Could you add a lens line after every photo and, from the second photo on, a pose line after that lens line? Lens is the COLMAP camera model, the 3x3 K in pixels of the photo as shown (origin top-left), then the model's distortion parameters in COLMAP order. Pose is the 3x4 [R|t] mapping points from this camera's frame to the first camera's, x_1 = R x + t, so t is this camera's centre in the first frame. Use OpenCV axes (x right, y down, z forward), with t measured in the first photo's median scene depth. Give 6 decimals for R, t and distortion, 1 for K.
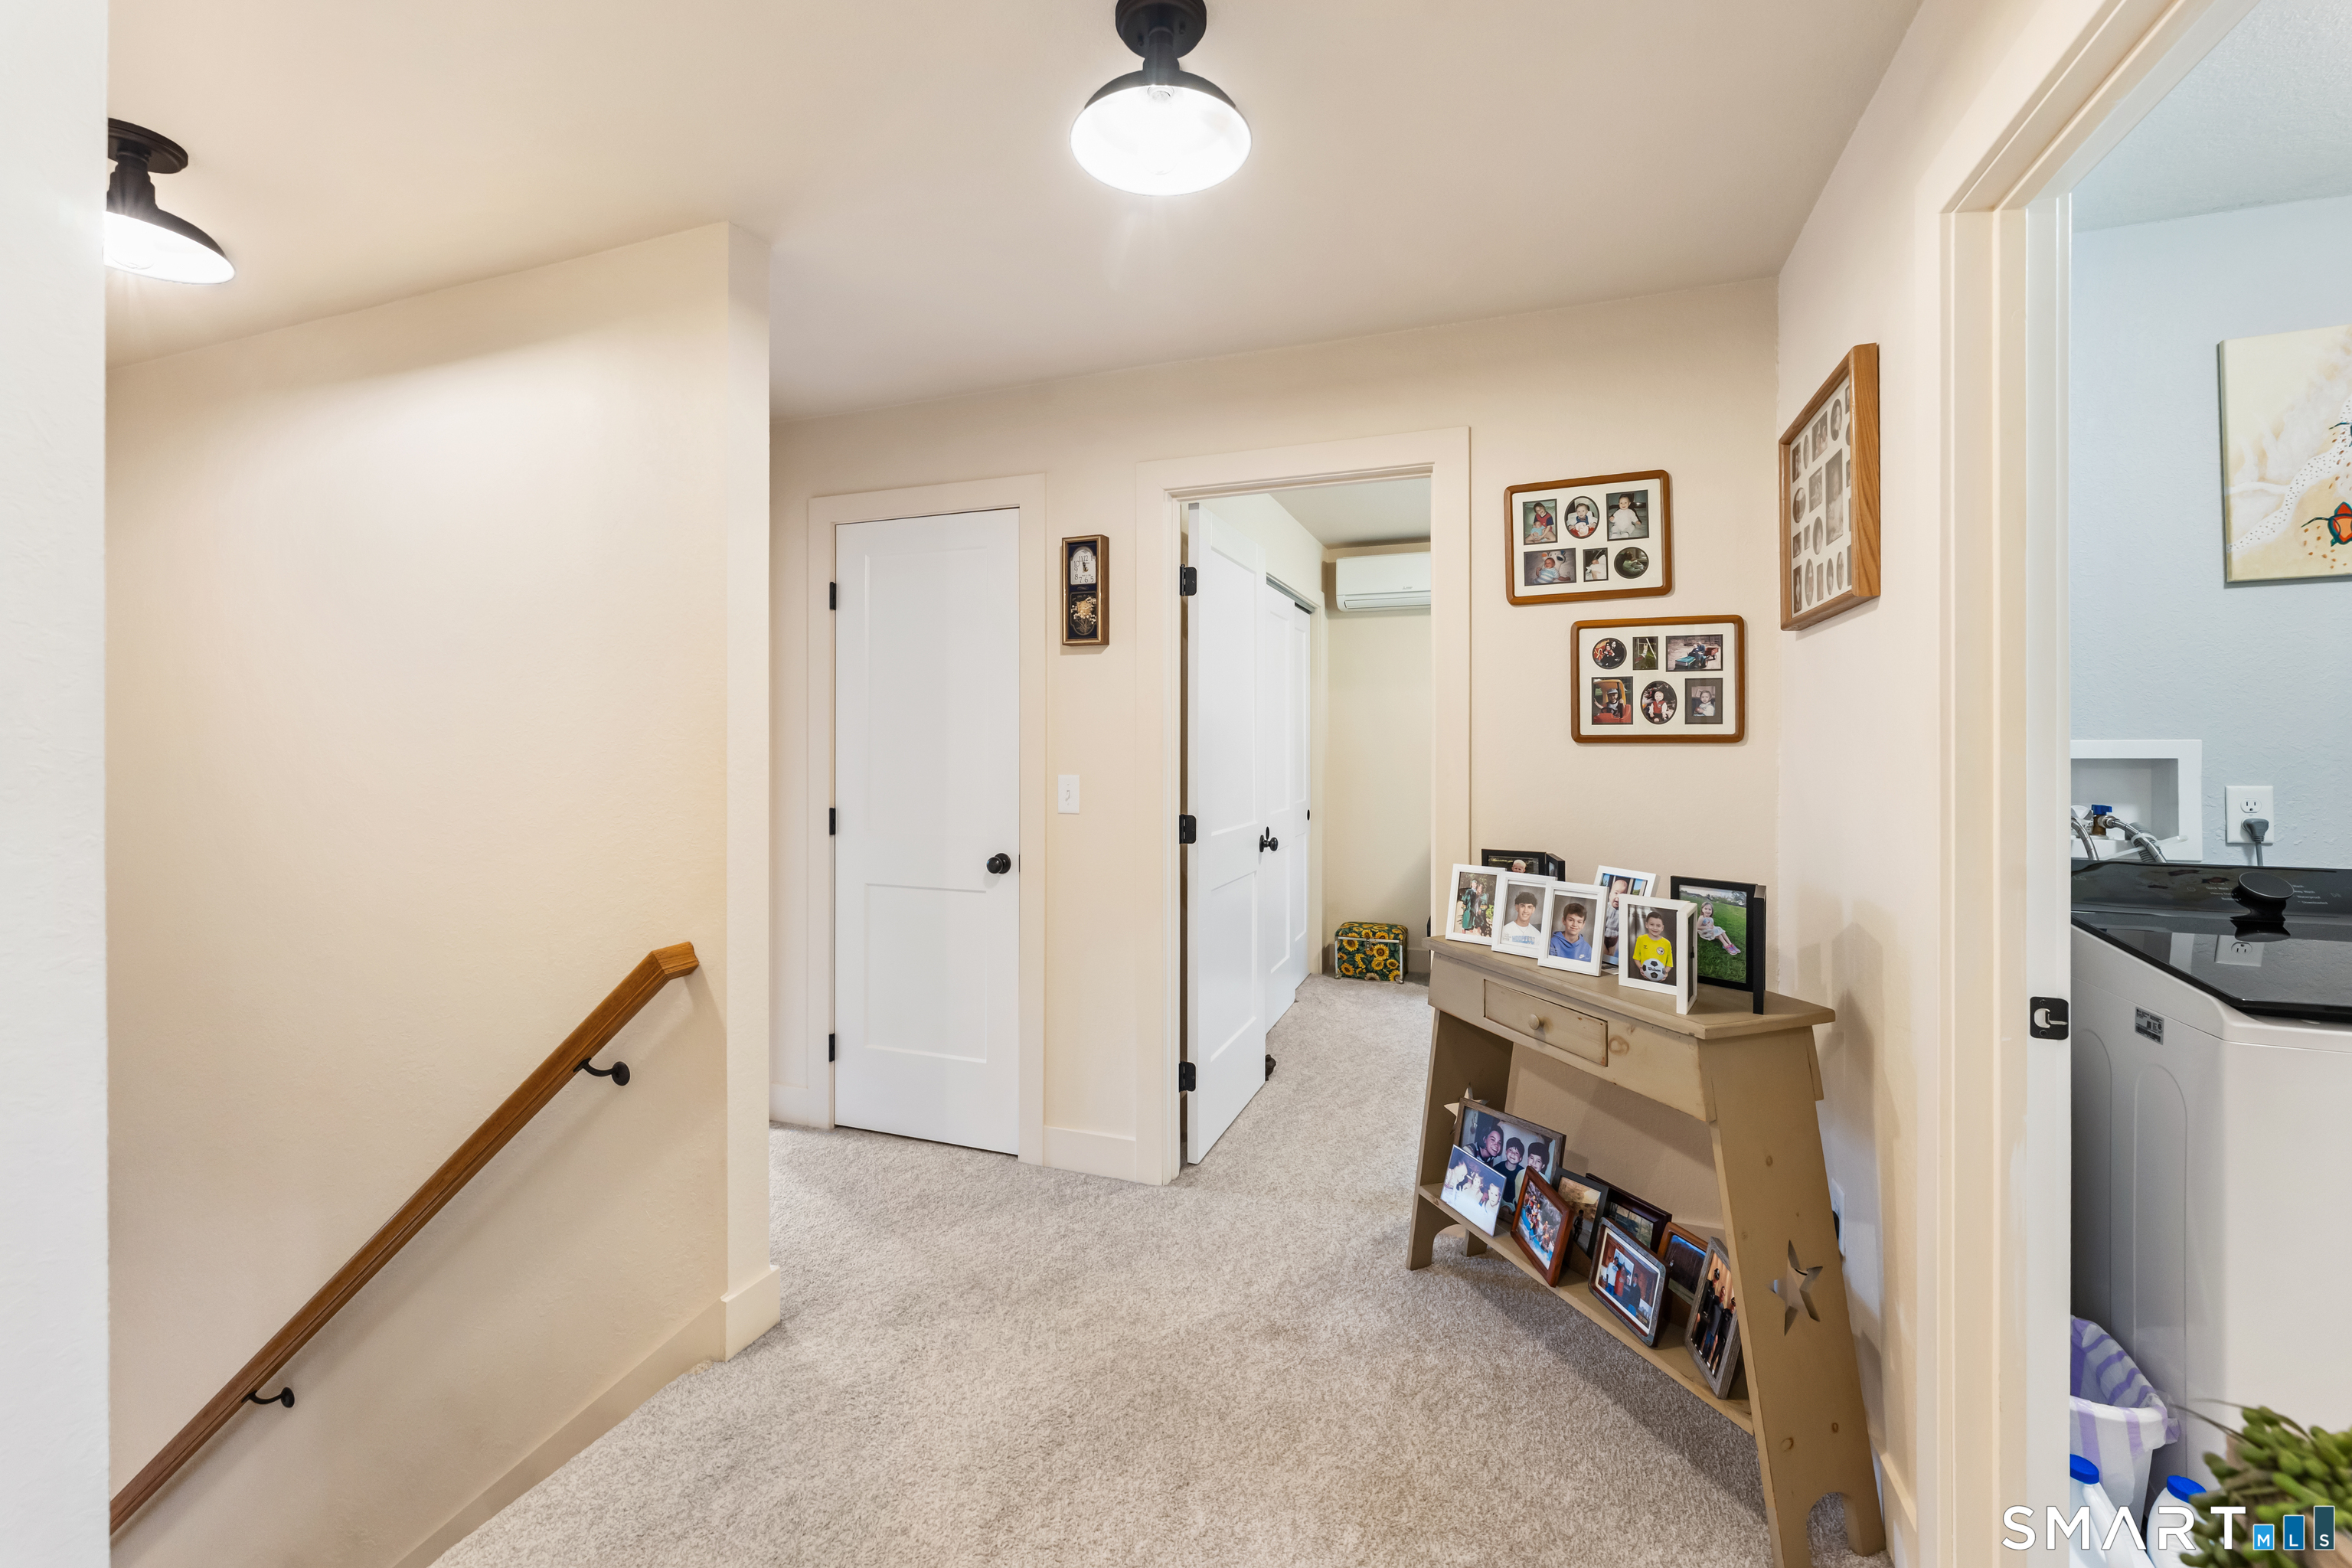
lens RADIAL K [[954.3, 0, 1179.1], [0, 954.3, 753.1], [0, 0, 1]] dist [-0.004265, 0.000233]
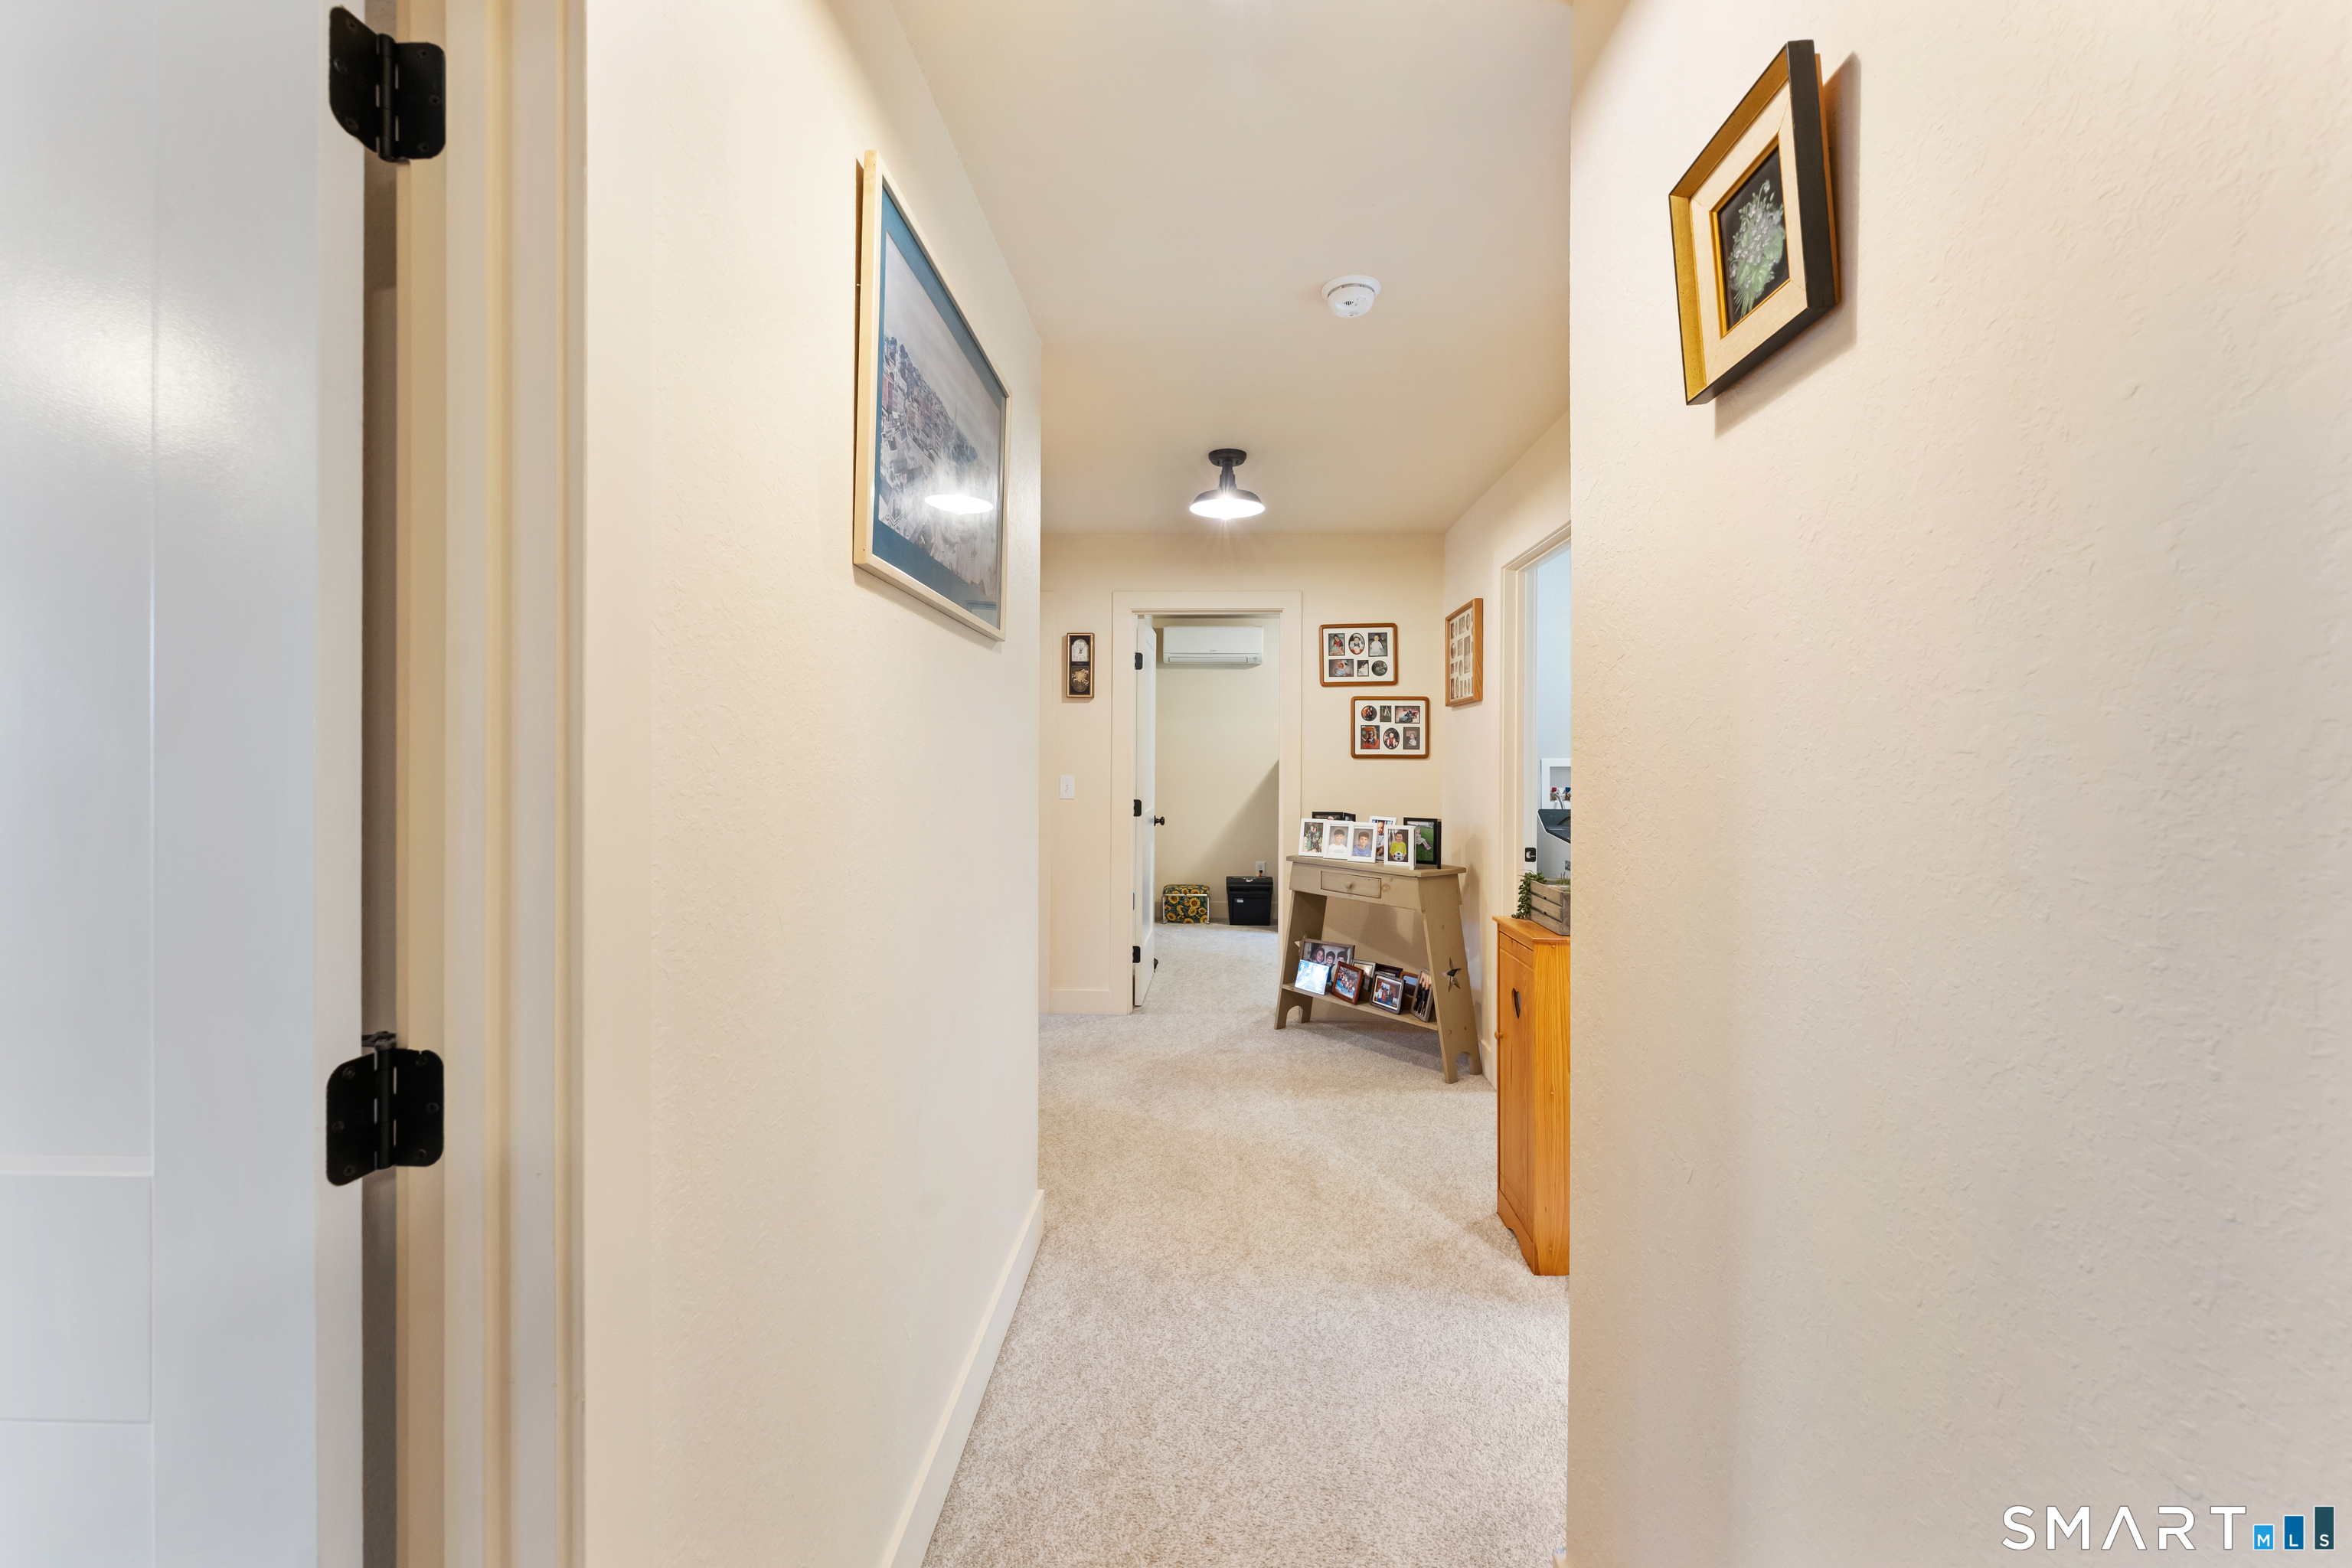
lens RADIAL K [[954.3, 0, 1173.3], [0, 954.3, 770.5], [0, 0, 1]] dist [-0.004265, 0.000233]
pose [[0.954642, 0.003777, 0.297733, -0.573511], [-0.004377, 0.999990, 0.001349, 0.014782], [-0.297725, -0.002591, 0.954648, -0.841177]]
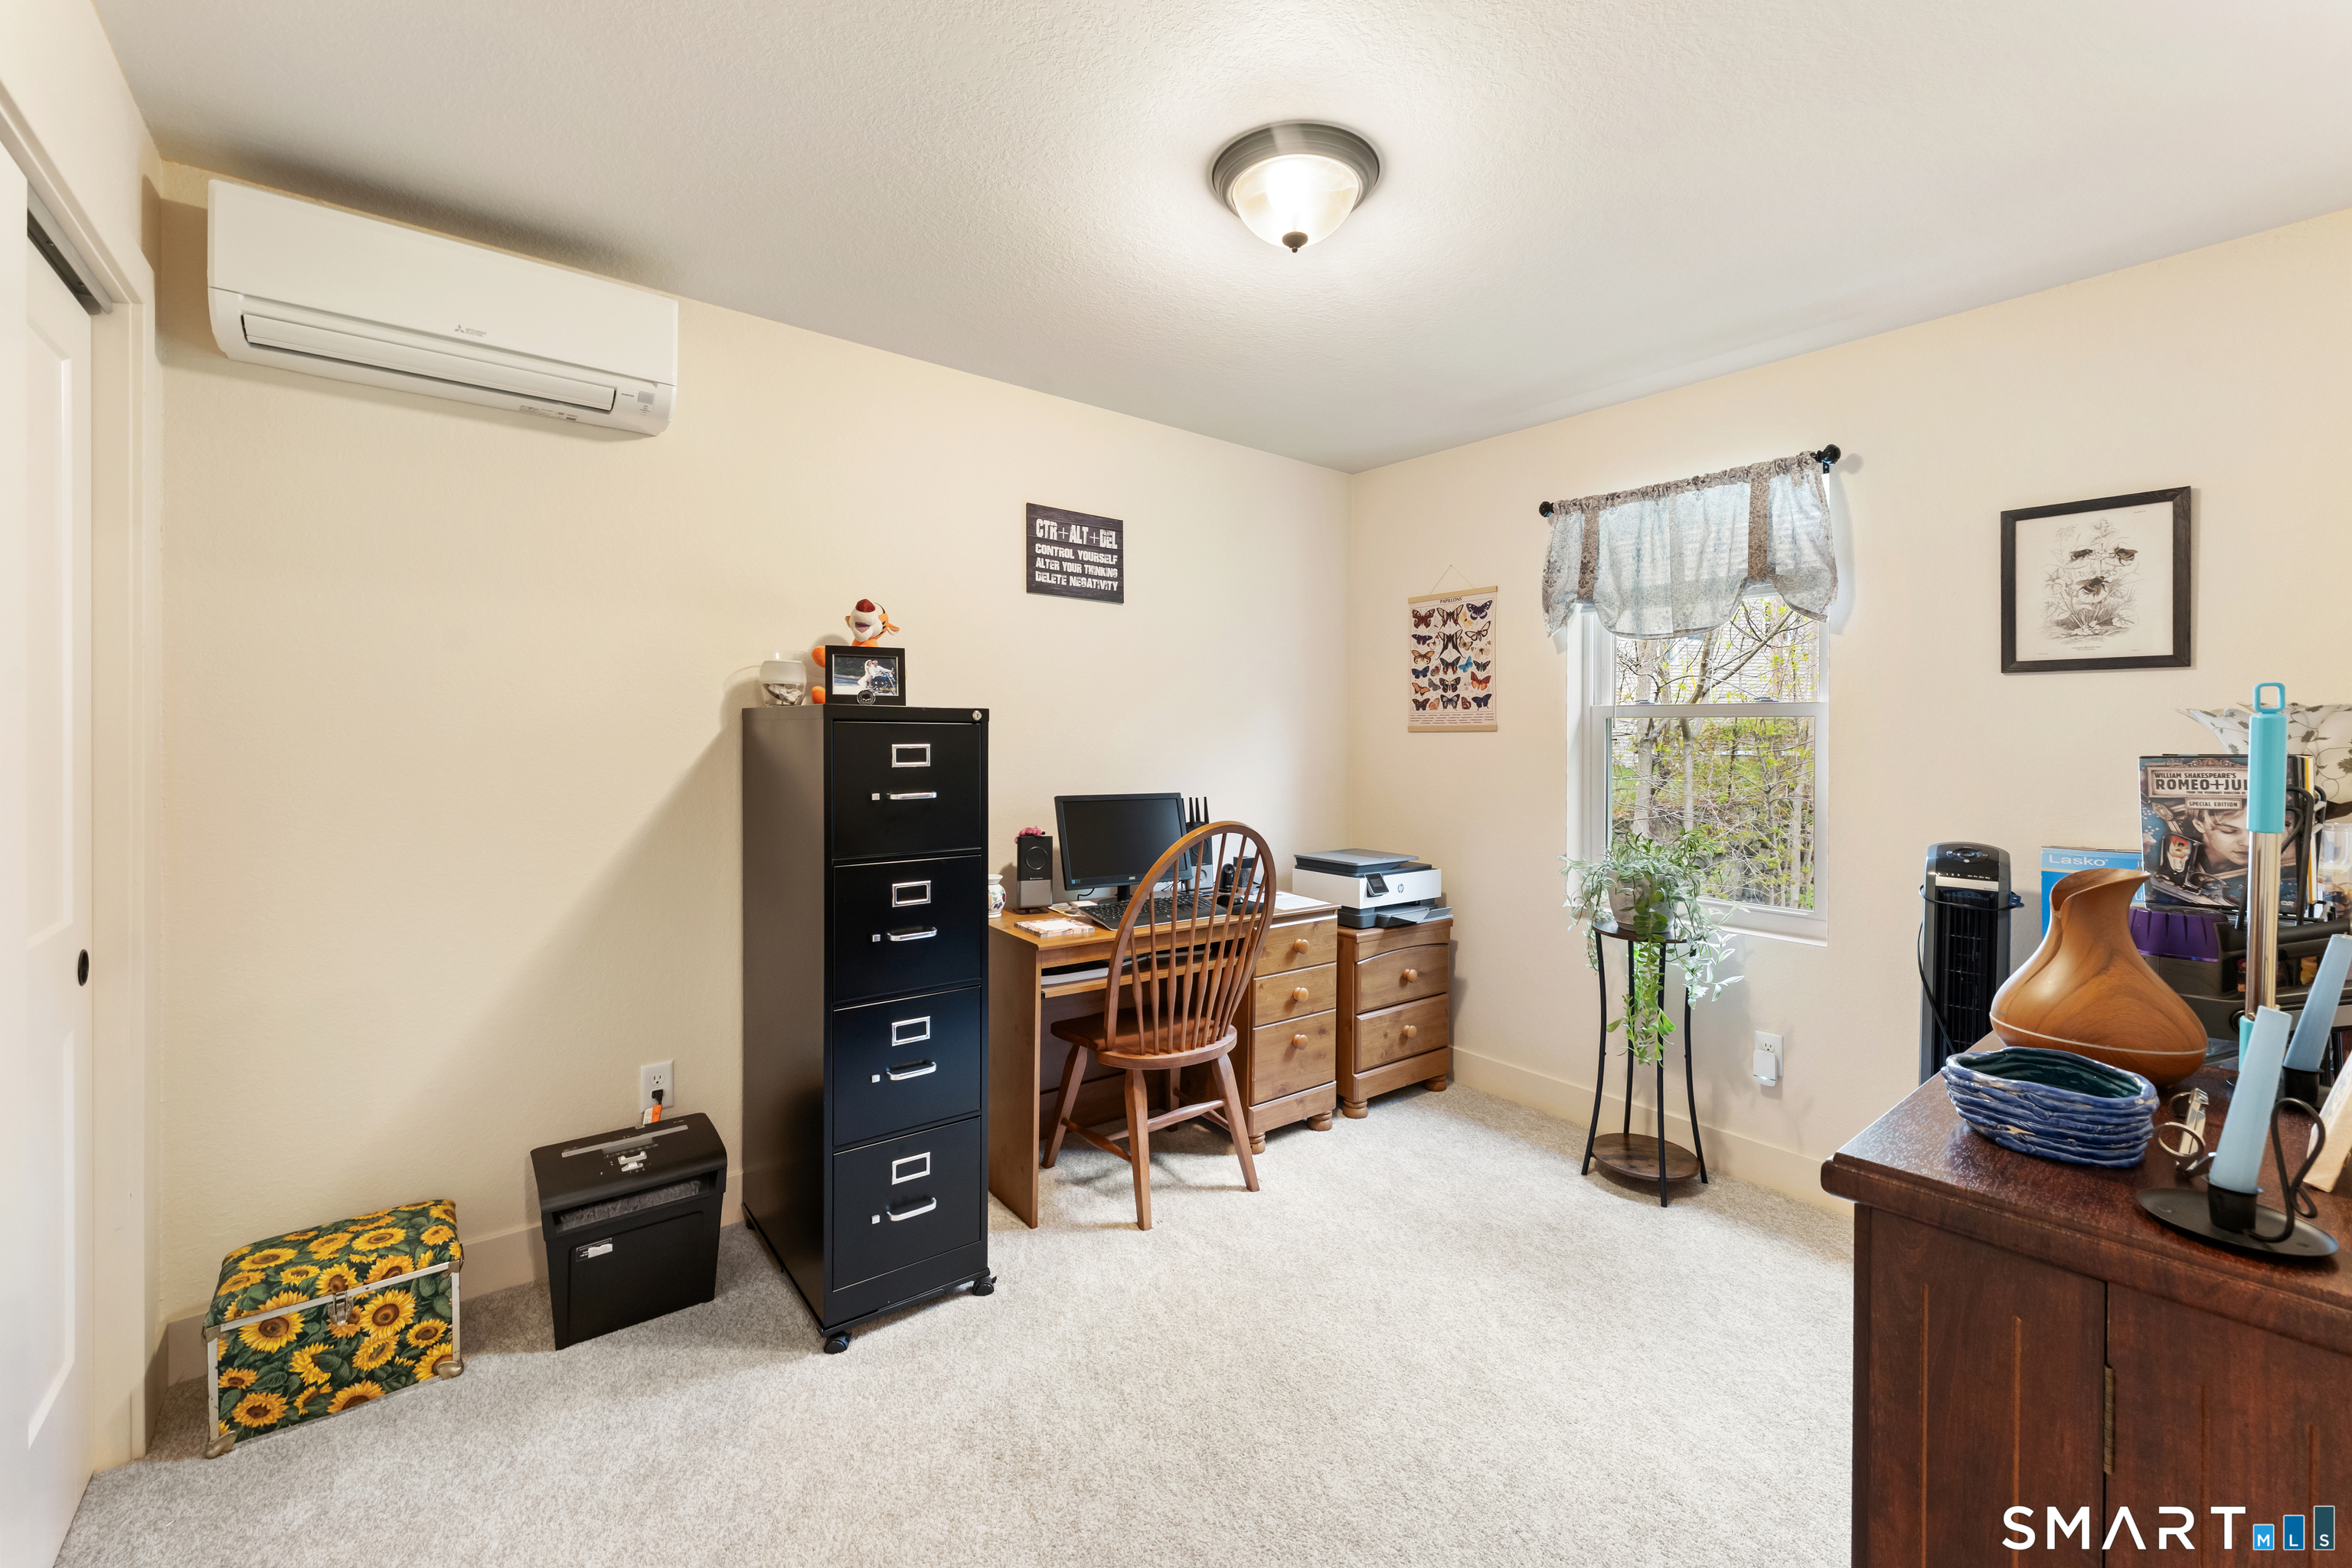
lens RADIAL K [[954.3, 0, 1165.6], [0, 954.3, 741.6], [0, 0, 1]] dist [-0.004265, 0.000233]
pose [[0.525383, 0.002131, 0.850863, 0.140877], [-0.001364, 0.999998, -0.001663, -0.014068], [-0.850865, -0.000287, 0.525384, 1.300769]]
